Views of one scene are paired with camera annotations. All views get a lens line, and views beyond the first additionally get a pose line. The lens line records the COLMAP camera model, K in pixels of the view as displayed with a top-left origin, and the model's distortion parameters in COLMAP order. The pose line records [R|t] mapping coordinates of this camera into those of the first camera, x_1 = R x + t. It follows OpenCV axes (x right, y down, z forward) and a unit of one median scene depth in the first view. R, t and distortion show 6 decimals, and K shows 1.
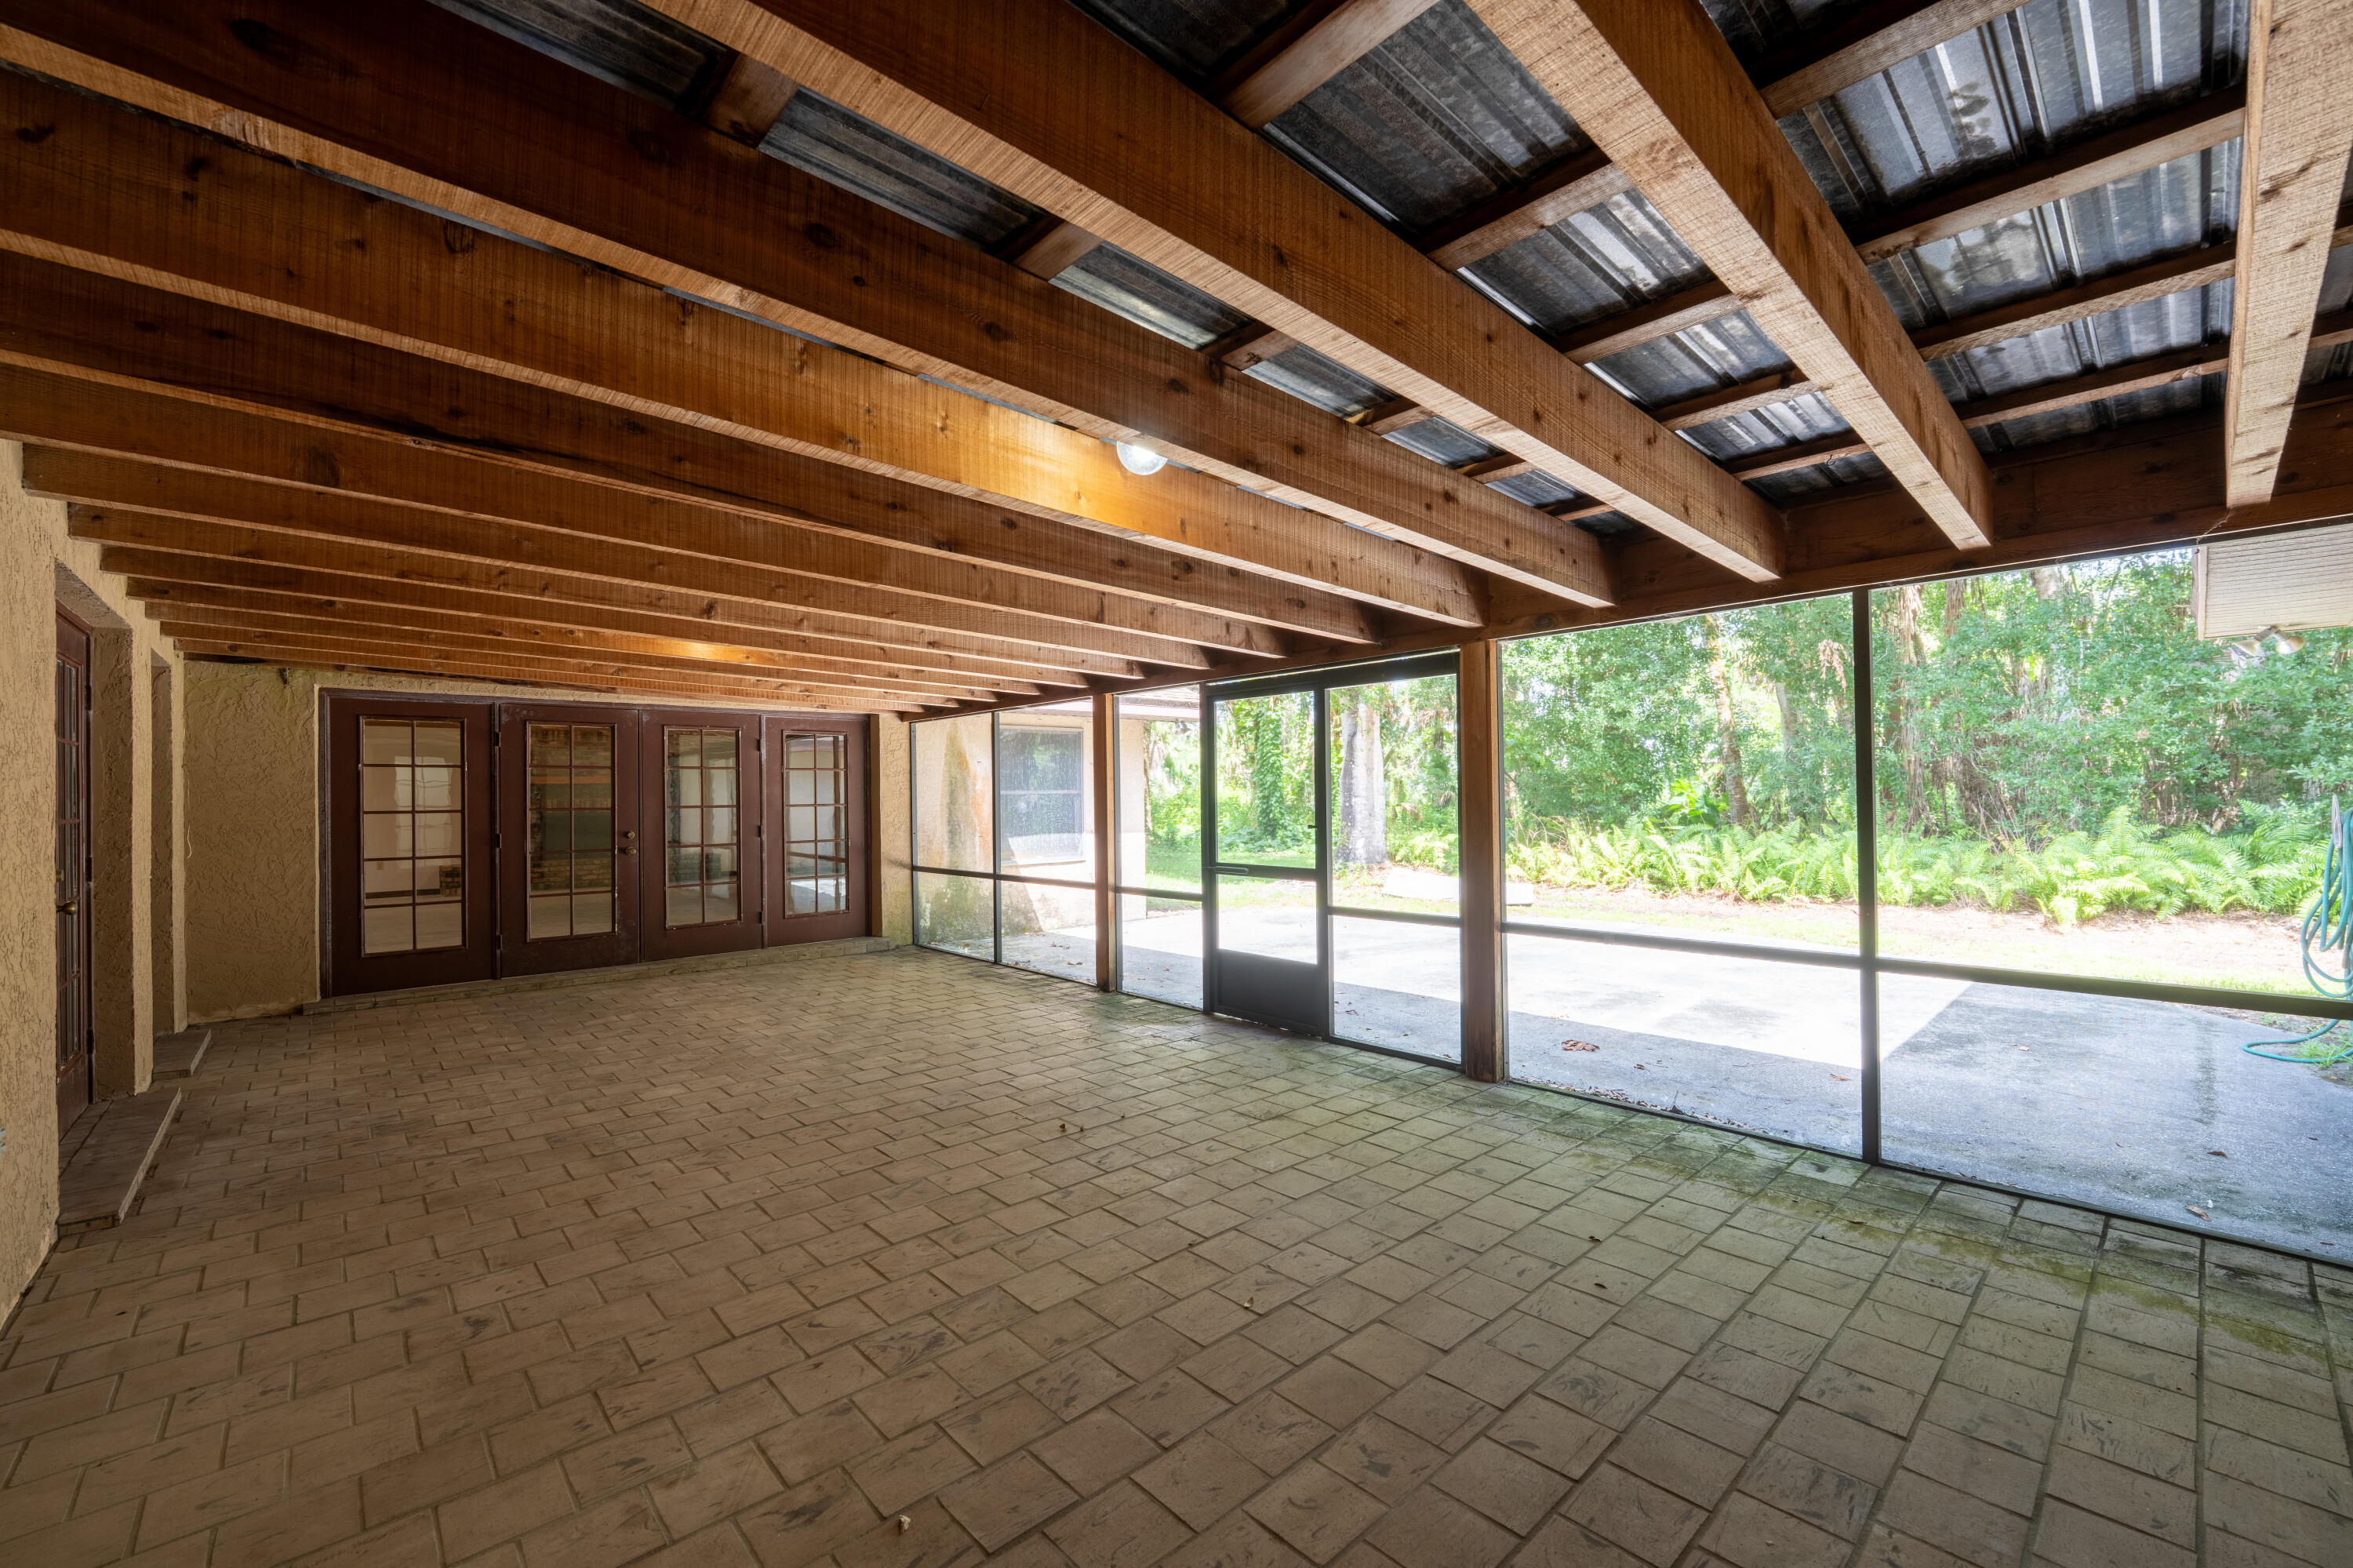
lens RADIAL K [[947.5, 0, 1176.5], [0, 947.5, 784.0], [0, 0, 1]] dist [-0.008687, 0.000476]
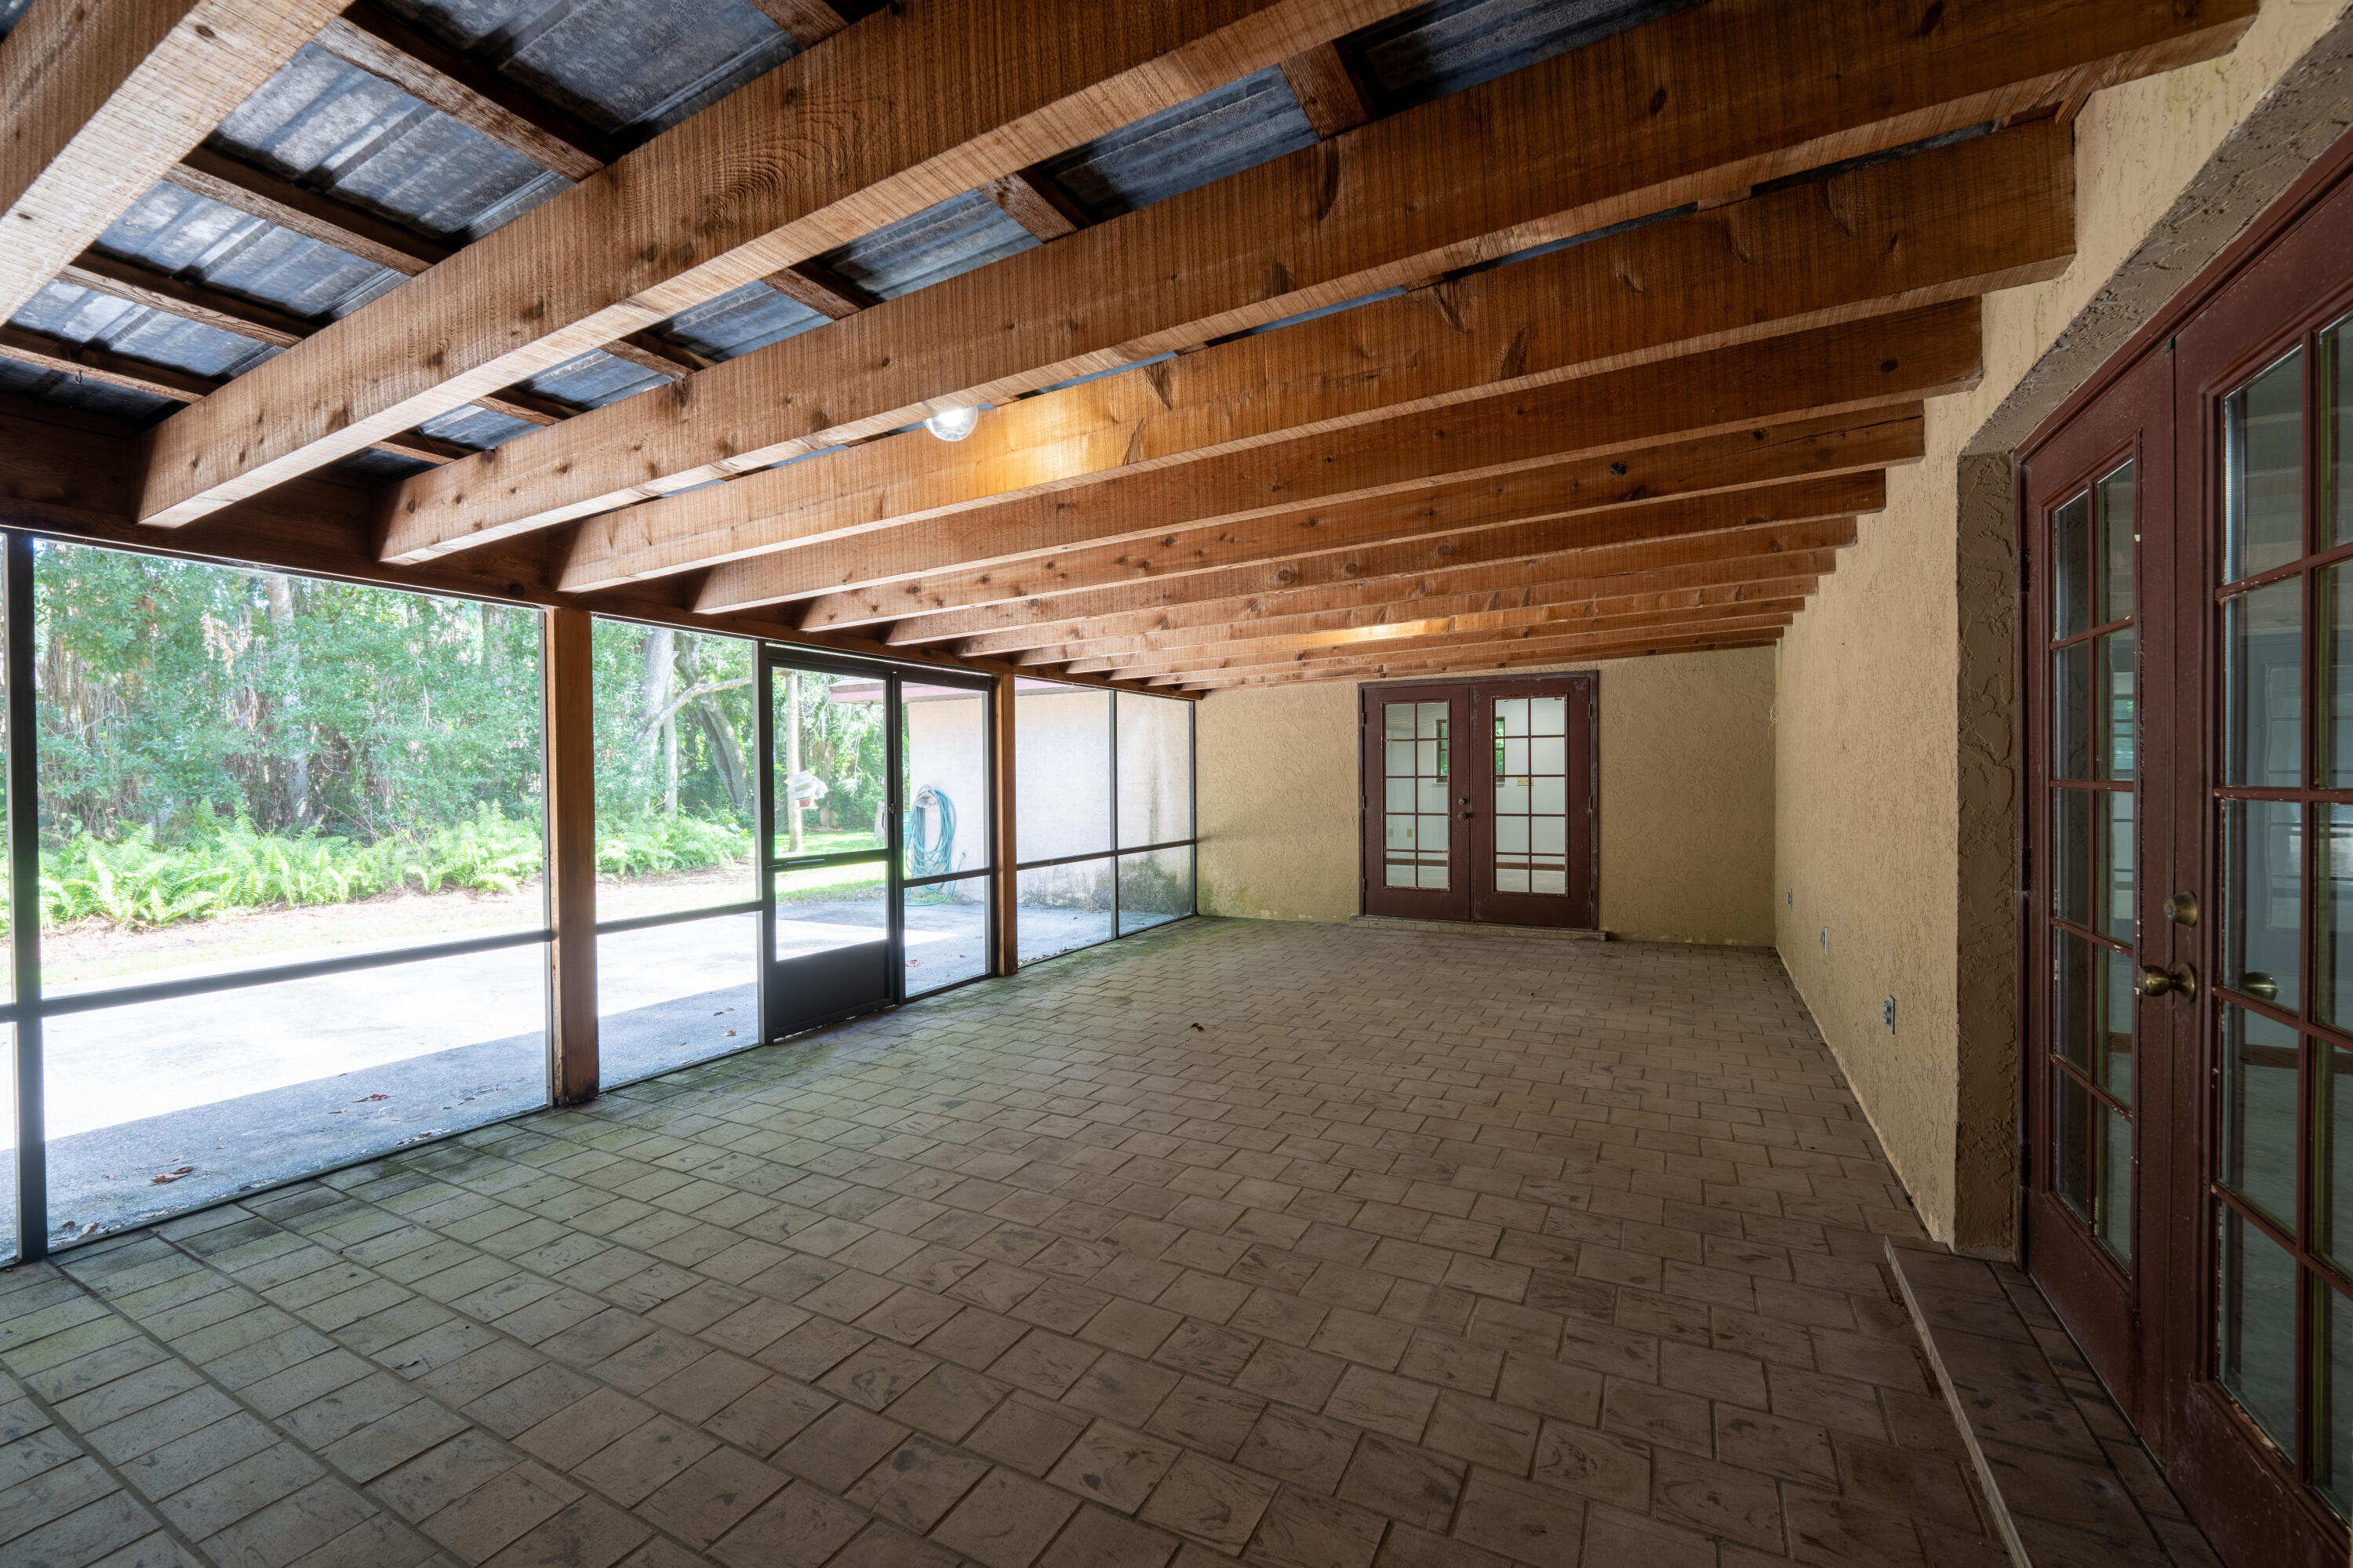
lens RADIAL K [[925.3, 0, 1176.5], [0, 925.3, 784.0], [0, 0, 1]] dist [0.000255, -0.000160]
pose [[-0.326767, 0.008143, 0.945070, -1.052104], [0.002177, 0.999967, -0.007863, 0.028509], [-0.945102, -0.000512, -0.326774, 1.156196]]
